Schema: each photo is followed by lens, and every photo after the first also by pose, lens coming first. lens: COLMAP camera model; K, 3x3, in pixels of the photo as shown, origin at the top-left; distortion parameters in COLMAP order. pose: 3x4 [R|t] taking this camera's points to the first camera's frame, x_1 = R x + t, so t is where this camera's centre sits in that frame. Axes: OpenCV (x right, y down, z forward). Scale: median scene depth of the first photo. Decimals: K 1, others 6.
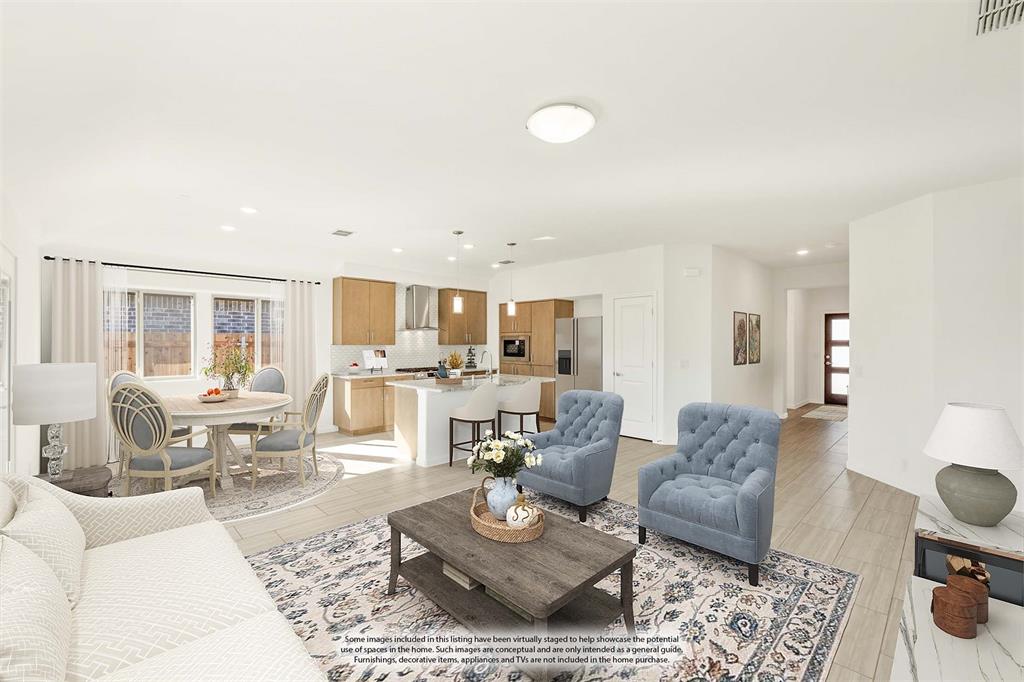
lens RADIAL K [[416.4, 0, 509.8], [0, 416.4, 344.4], [0, 0, 1]] dist [0.003666, 0.002542]
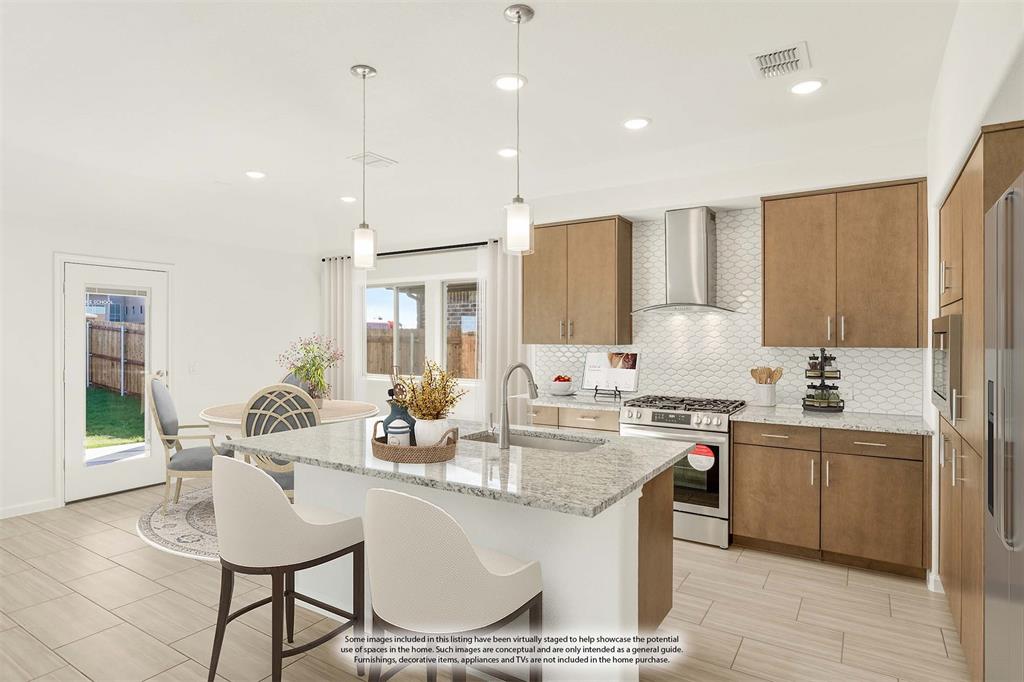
lens RADIAL K [[546.9, 0, 538.7], [0, 546.9, 336.8], [0, 0, 1]] dist [0.010713, 0.001580]
pose [[0.268224, -0.000268, -0.963356, 0.343057], [-0.001299, 0.999999, -0.000639, -0.008529], [0.963356, 0.001422, 0.268224, 0.817214]]
